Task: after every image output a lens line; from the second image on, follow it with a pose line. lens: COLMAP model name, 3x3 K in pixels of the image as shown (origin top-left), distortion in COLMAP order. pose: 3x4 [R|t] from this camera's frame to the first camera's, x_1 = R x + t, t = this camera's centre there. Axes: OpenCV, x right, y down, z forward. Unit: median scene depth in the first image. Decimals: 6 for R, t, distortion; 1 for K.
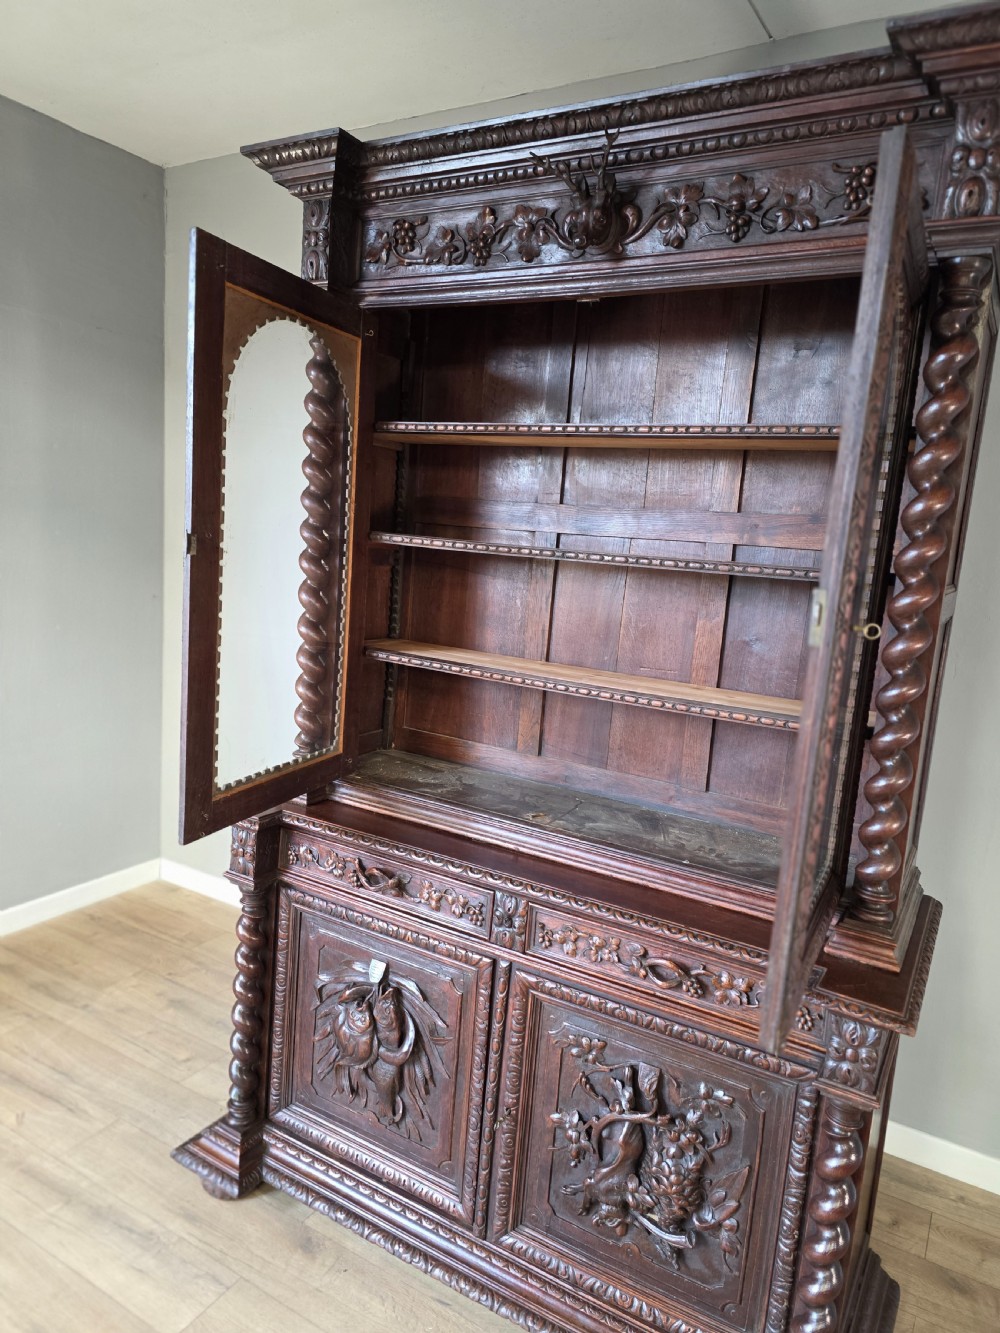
lens RADIAL K [[886.6, 0, 502.0], [0, 886.6, 666.6], [0, 0, 1]] dist [0.069139, -0.066006]
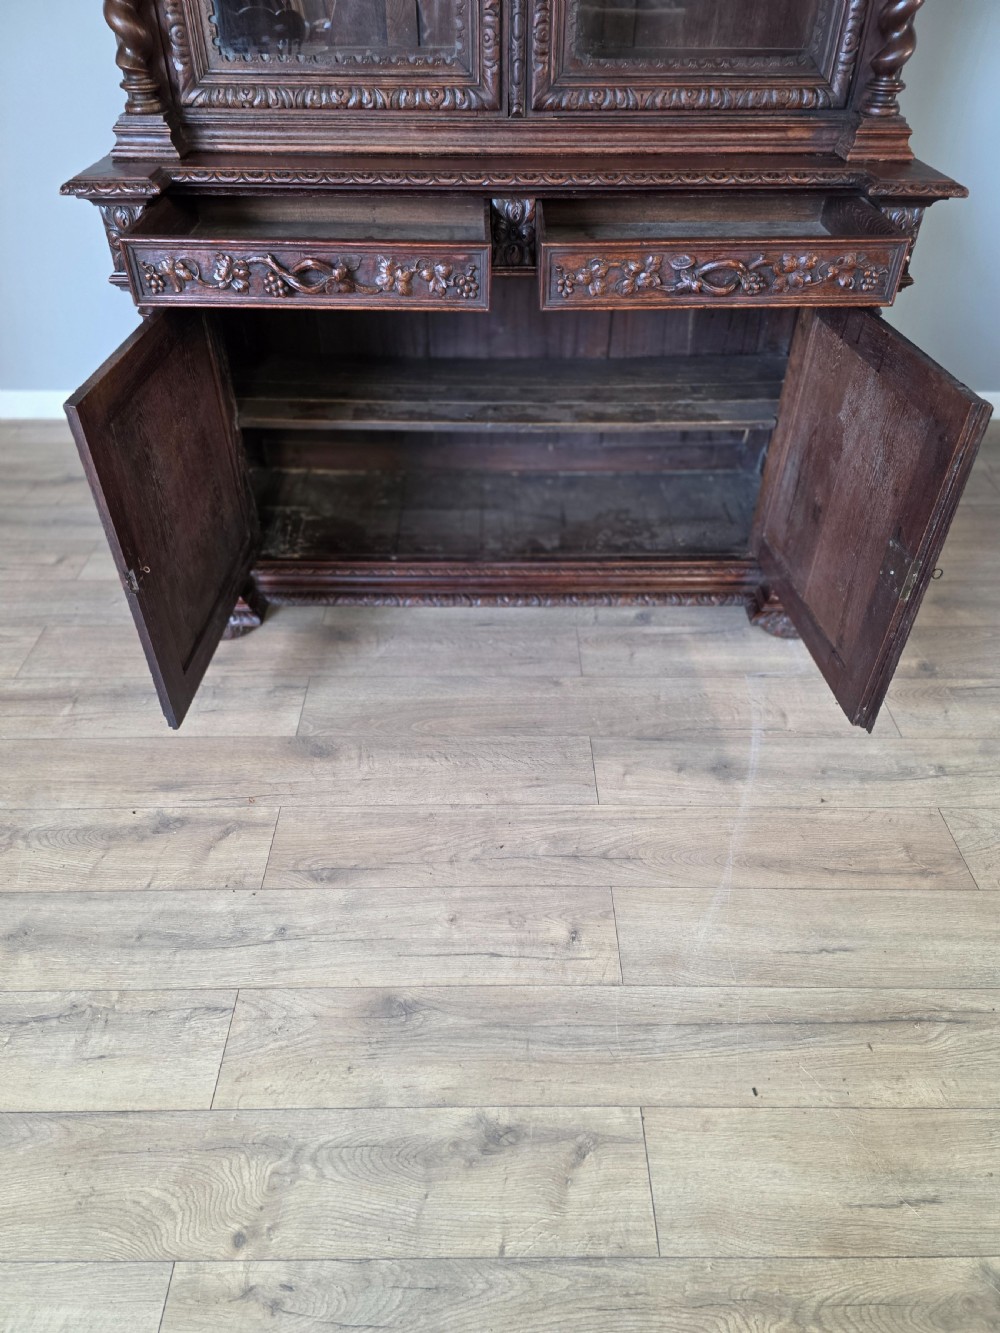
lens RADIAL K [[890.0, 0, 498.9], [0, 890.0, 675.9], [0, 0, 1]] dist [0.076929, -0.070747]
pose [[0.858812, -0.384303, 0.338752, -0.454980], [0.134853, 0.807518, 0.574221, 0.115902], [-0.494224, -0.447466, 0.745330, 0.126578]]
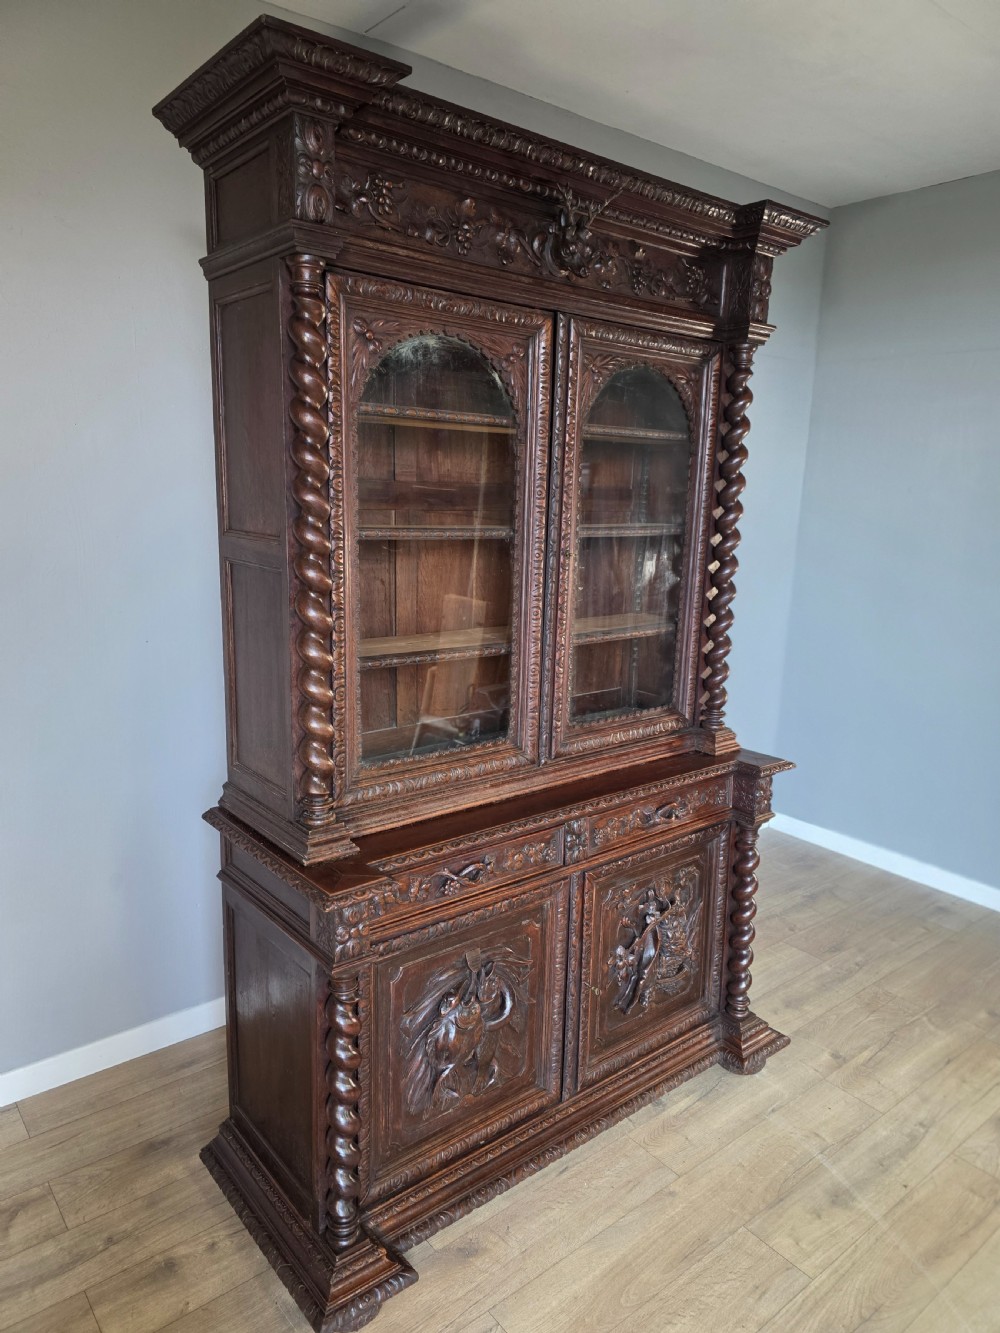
lens RADIAL K [[886.6, 0, 510.0], [0, 886.6, 665.8], [0, 0, 1]] dist [0.069139, -0.066006]
pose [[0.354016, -0.244903, 0.902605, -0.999983], [0.140718, 0.968067, 0.207473, -0.197272], [-0.924592, 0.053564, 0.377173, 0.581128]]
